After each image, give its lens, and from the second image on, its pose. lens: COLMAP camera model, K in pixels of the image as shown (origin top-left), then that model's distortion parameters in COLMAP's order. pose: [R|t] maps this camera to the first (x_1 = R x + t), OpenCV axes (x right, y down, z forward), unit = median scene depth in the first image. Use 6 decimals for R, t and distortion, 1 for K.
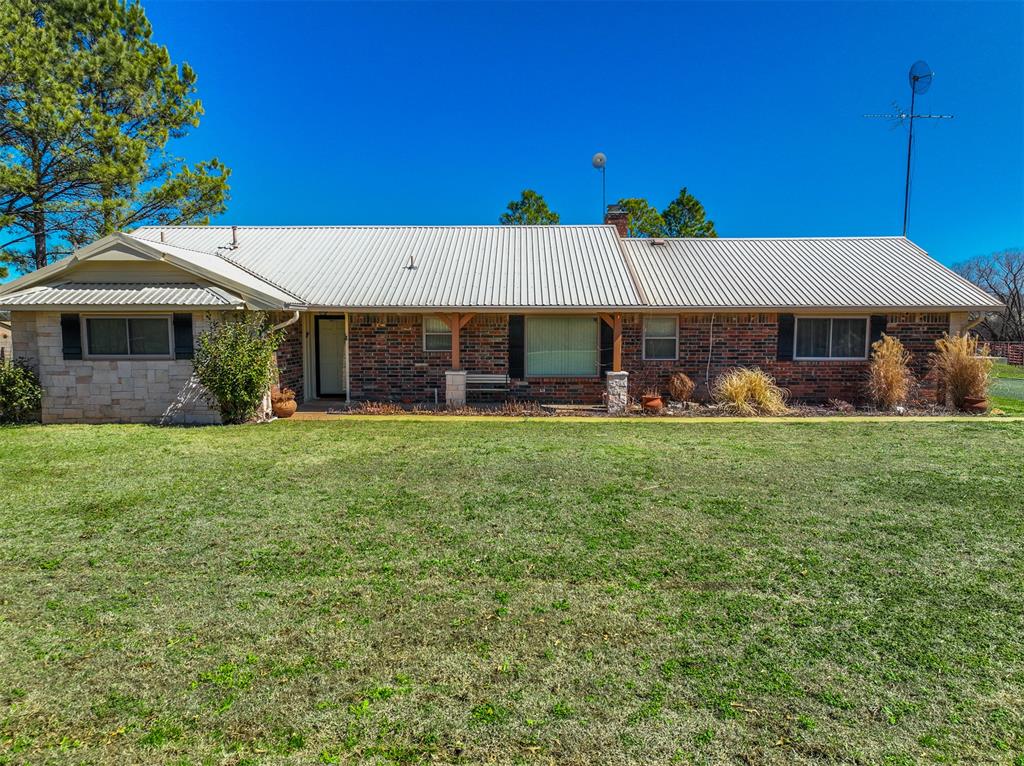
lens RADIAL K [[729.6, 0, 506.7], [0, 729.6, 386.9], [0, 0, 1]] dist [0.003317, 0.008071]
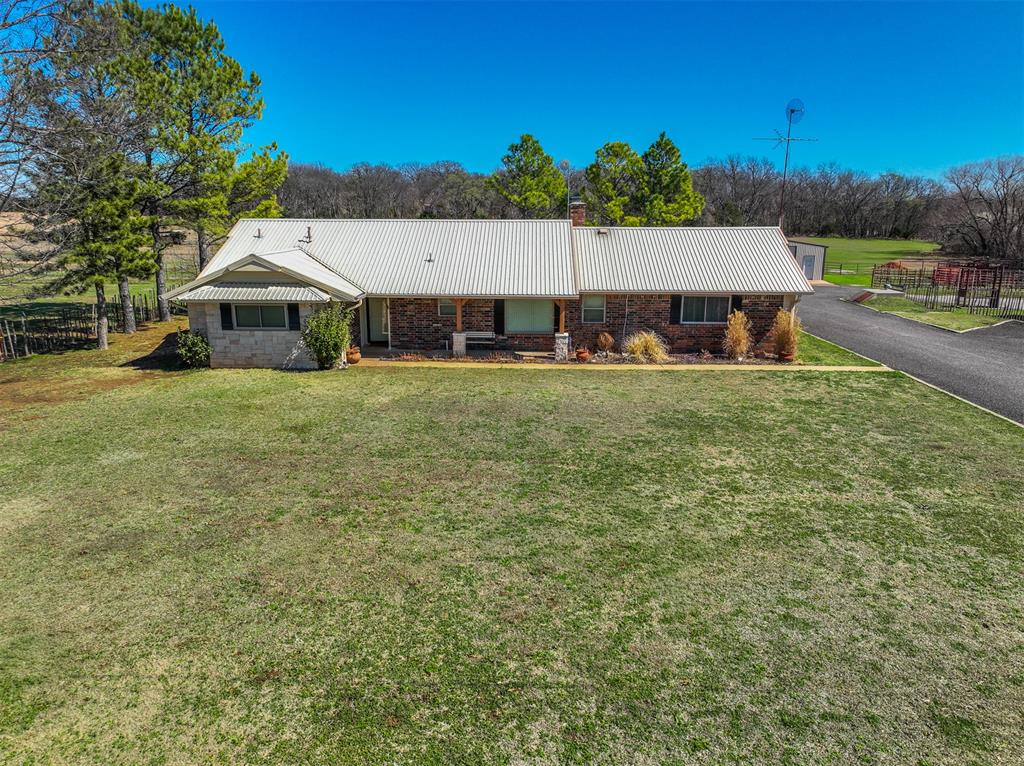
lens RADIAL K [[729.6, 0, 508.0], [0, 729.6, 379.6], [0, 0, 1]] dist [0.003317, 0.008071]
pose [[0.999869, 0.007145, -0.014518, 0.060038], [-0.005017, 0.989902, 0.141663, -0.148359], [0.015384, -0.141572, 0.989808, -0.583752]]
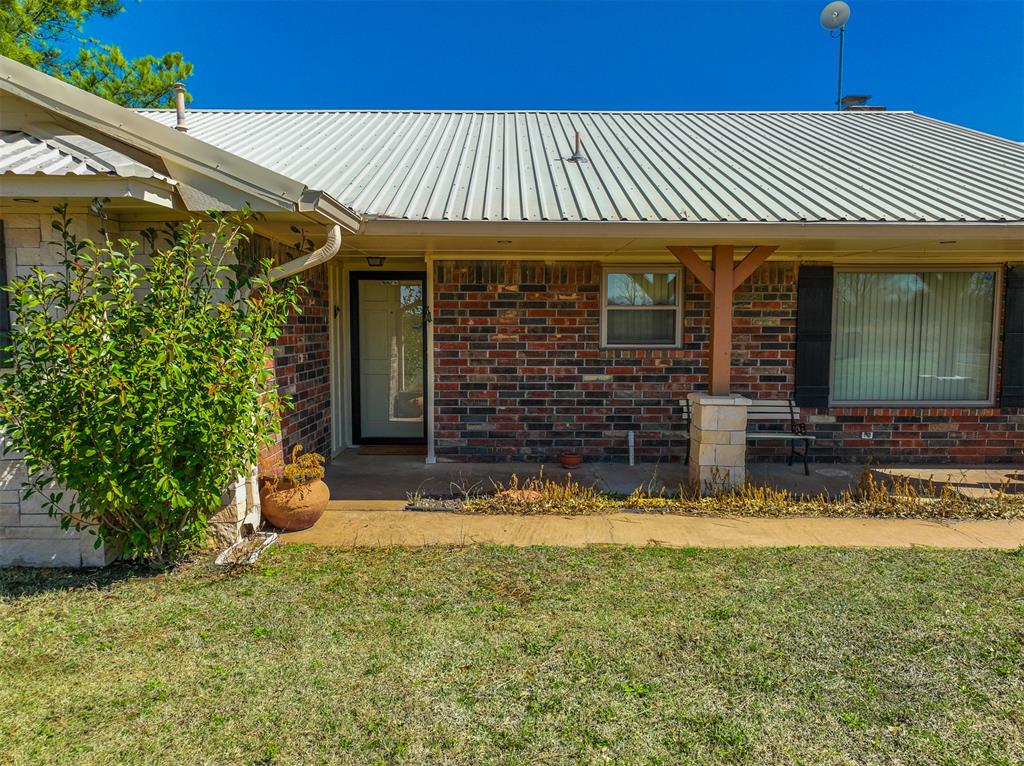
lens RADIAL K [[729.6, 0, 506.9], [0, 729.6, 385.7], [0, 0, 1]] dist [0.003317, 0.008071]
pose [[0.999735, 0.000286, 0.023005, -0.201024], [-0.000196, 0.999992, -0.003910, -0.026220], [-0.023006, 0.003904, 0.999728, 0.613790]]
